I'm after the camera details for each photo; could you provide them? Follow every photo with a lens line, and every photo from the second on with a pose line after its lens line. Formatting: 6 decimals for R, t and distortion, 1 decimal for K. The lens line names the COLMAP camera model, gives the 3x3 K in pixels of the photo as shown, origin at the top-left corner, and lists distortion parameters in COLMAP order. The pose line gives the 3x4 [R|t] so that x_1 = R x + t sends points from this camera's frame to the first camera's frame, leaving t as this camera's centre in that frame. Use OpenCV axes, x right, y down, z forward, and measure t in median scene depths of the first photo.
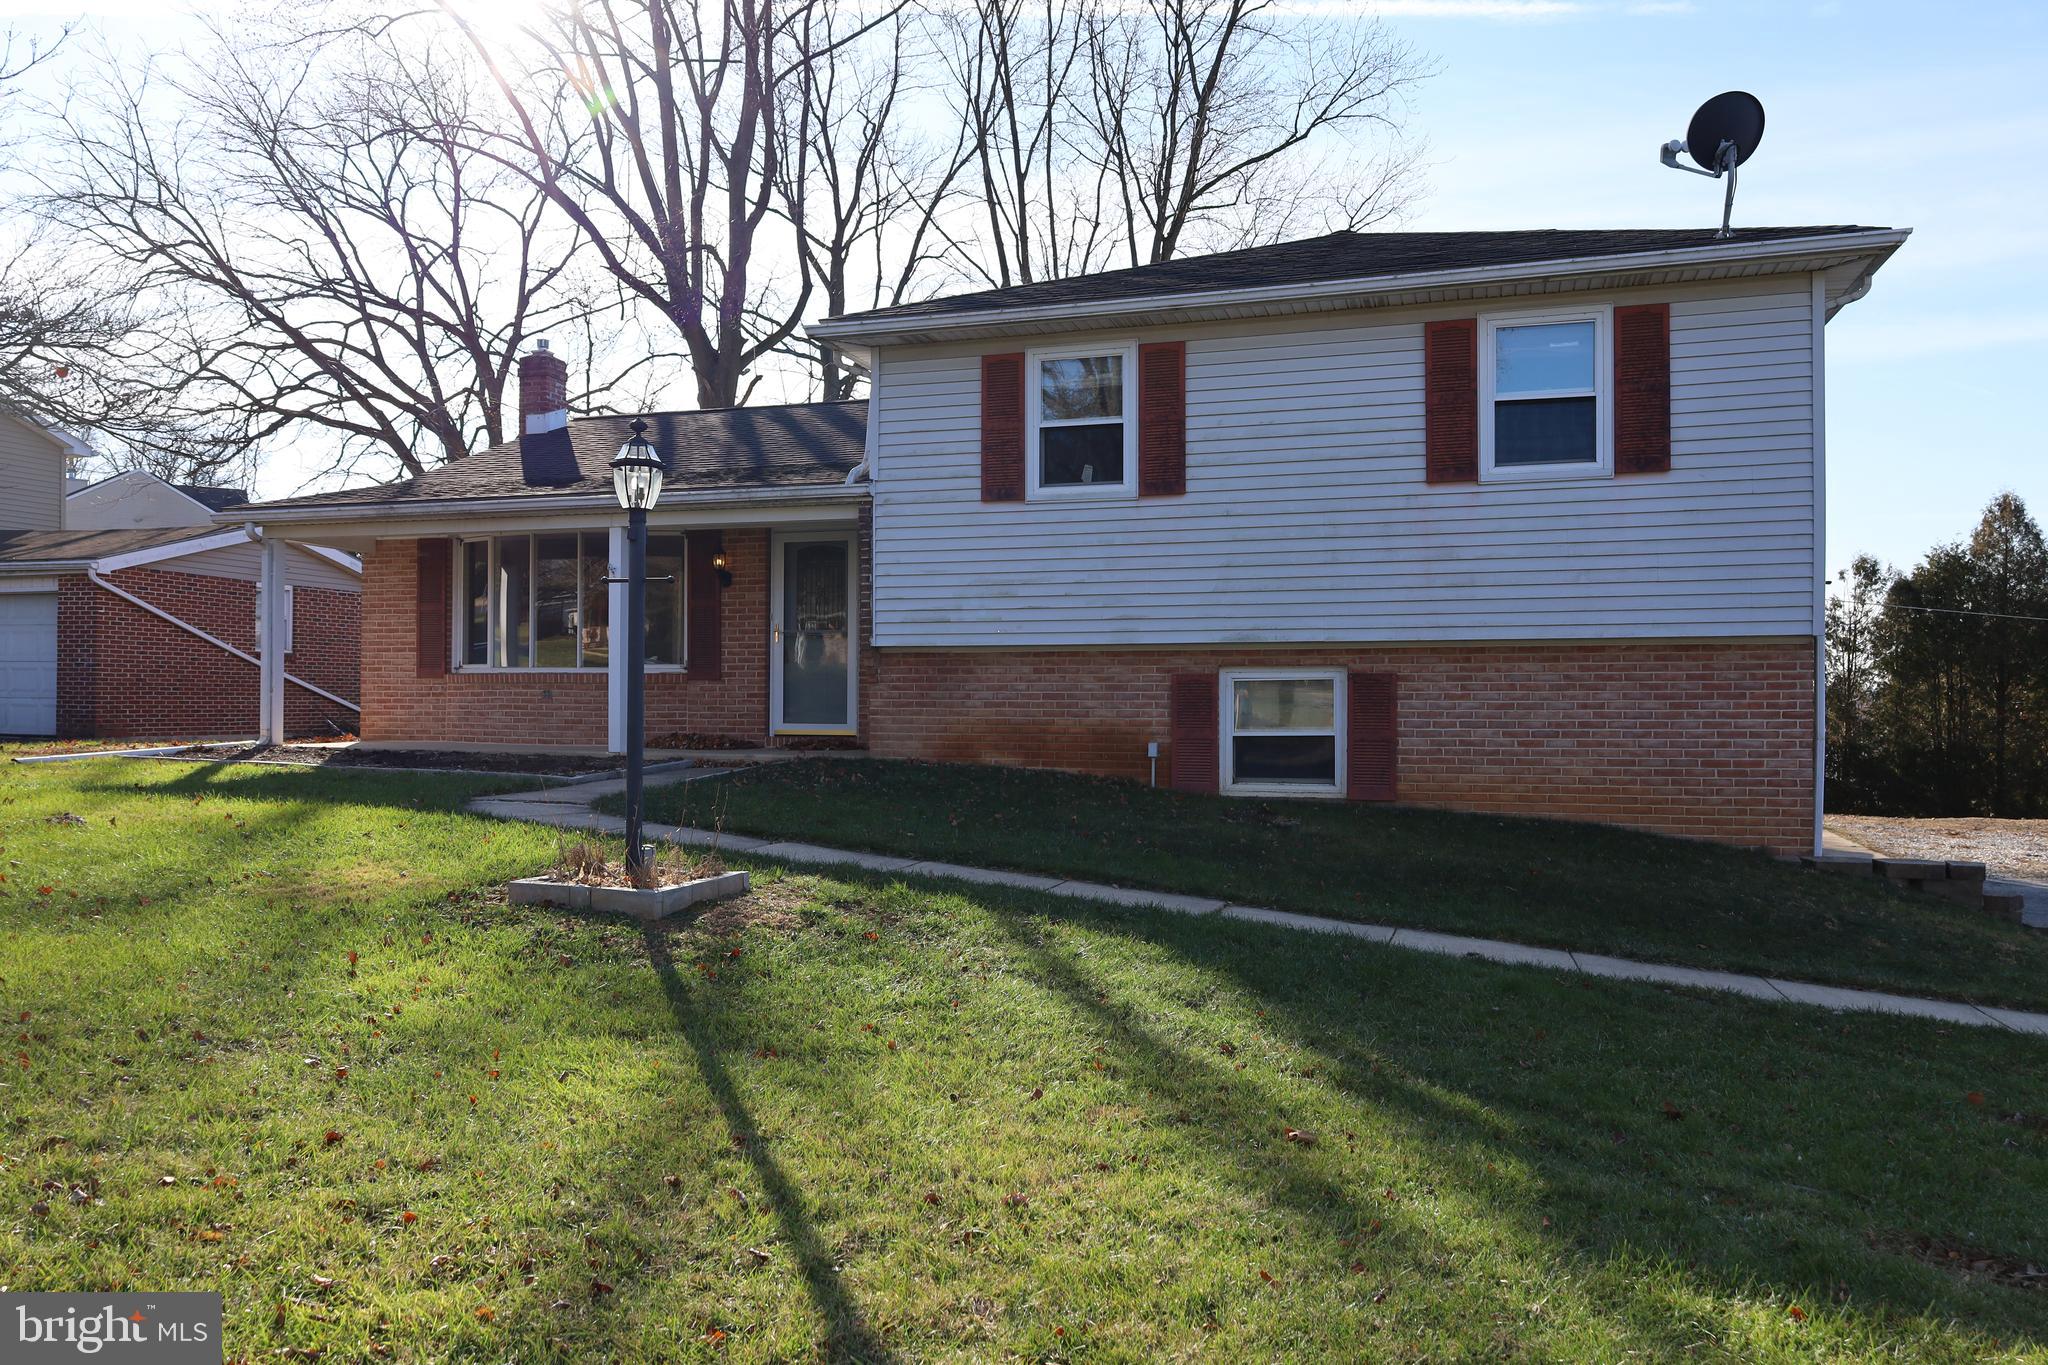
lens RADIAL K [[1400.5, 0, 1028.8], [0, 1400.5, 687.8], [0, 0, 1]] dist [-0.002959, -0.001731]
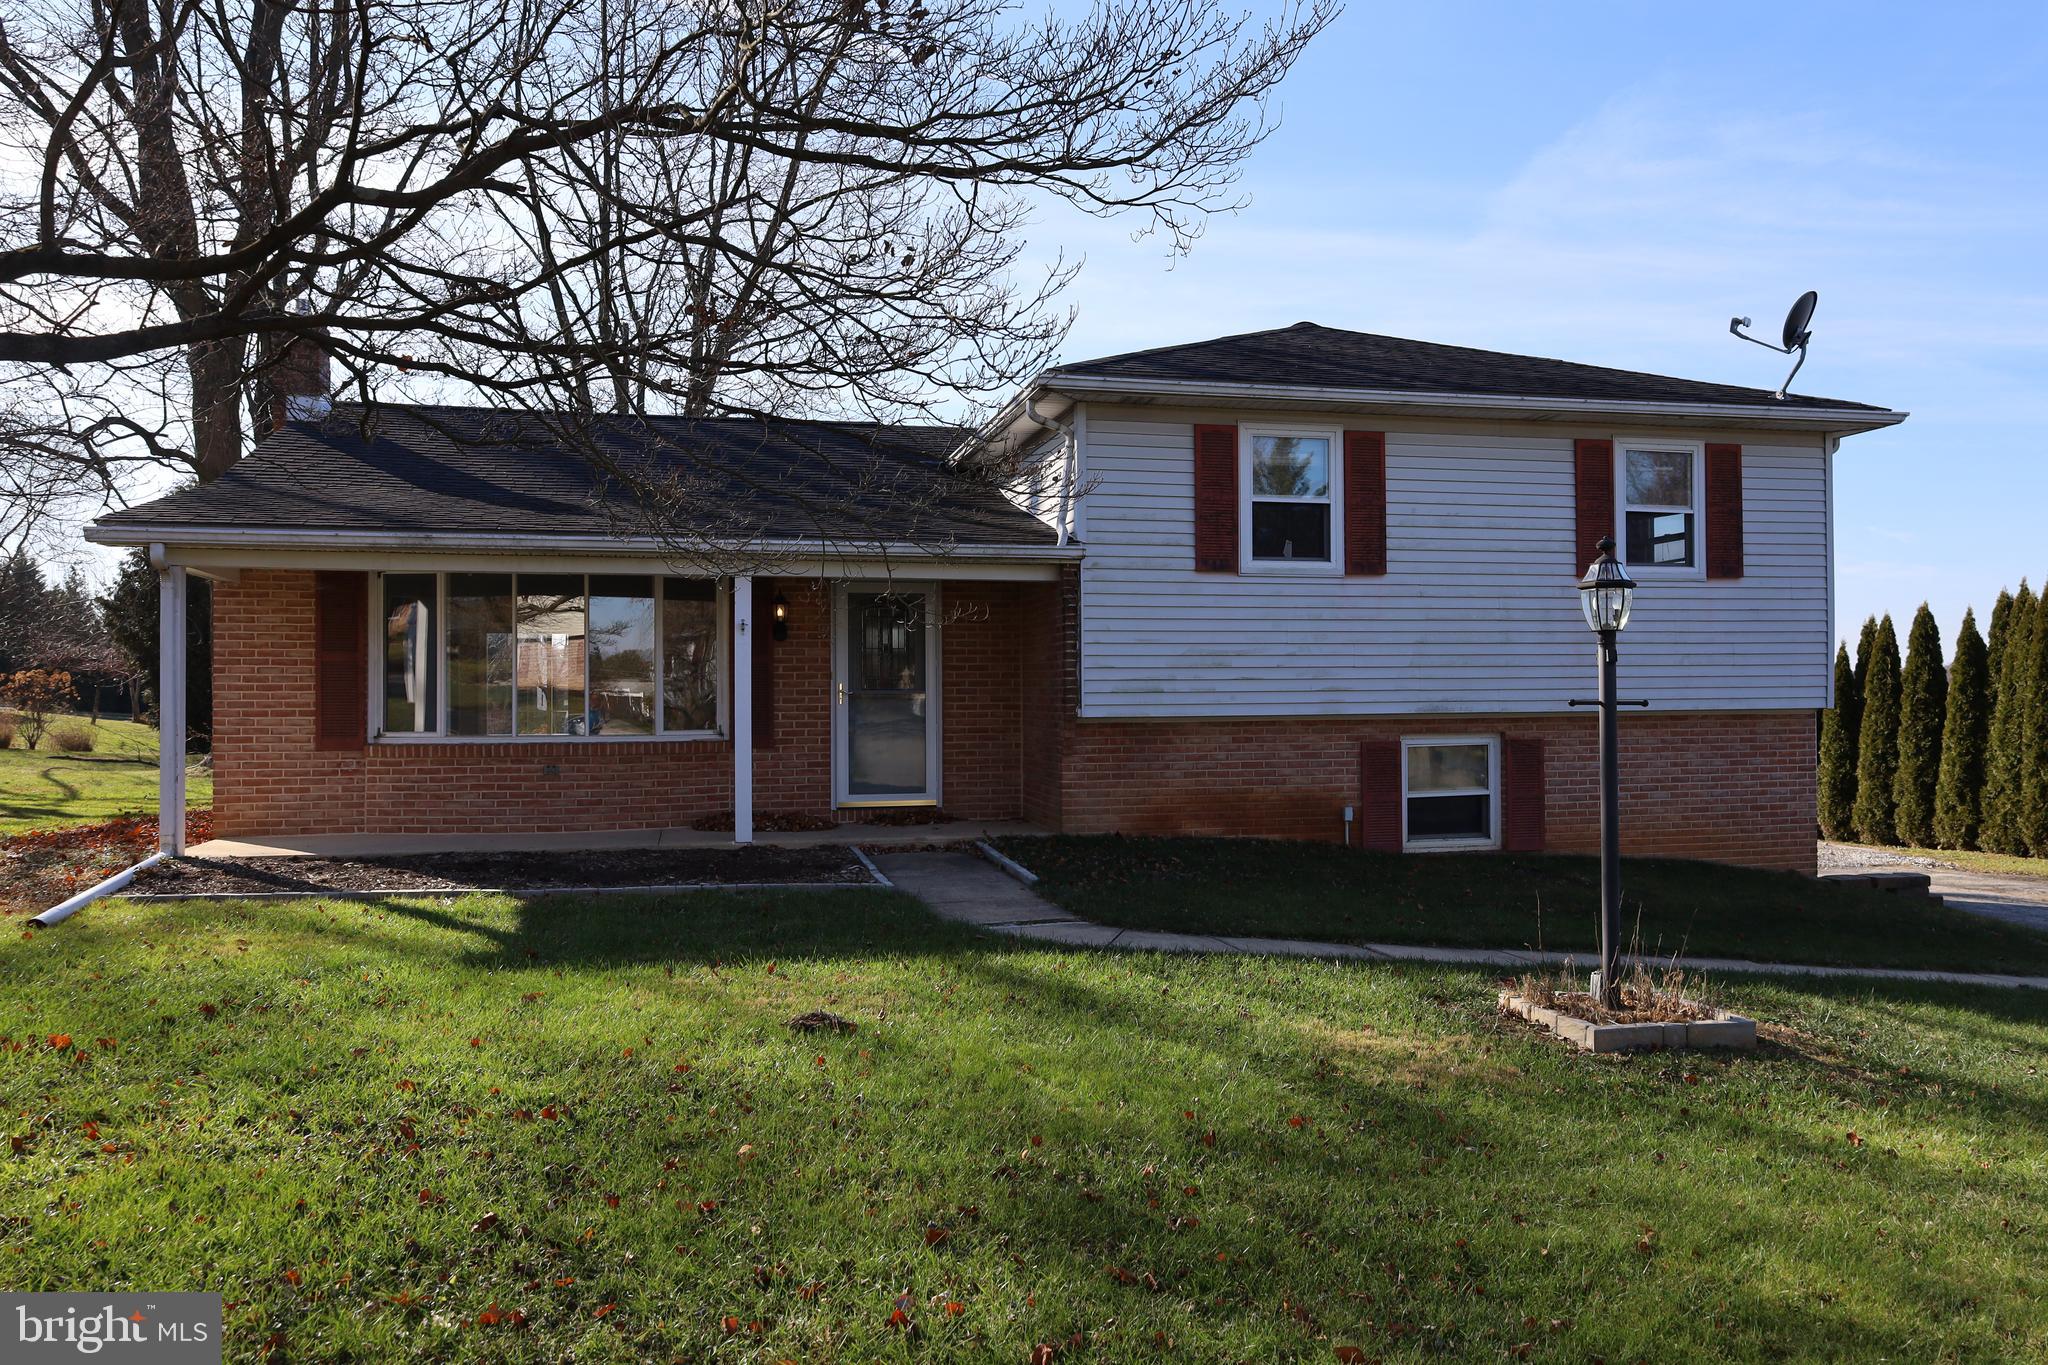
lens RADIAL K [[1400.5, 0, 1028.8], [0, 1400.5, 687.8], [0, 0, 1]] dist [-0.002959, -0.001731]
pose [[0.863772, -0.003134, 0.503873, -0.657908], [0.005712, 0.999977, -0.003571, -0.049071], [-0.503850, 0.005962, 0.863770, 0.210046]]
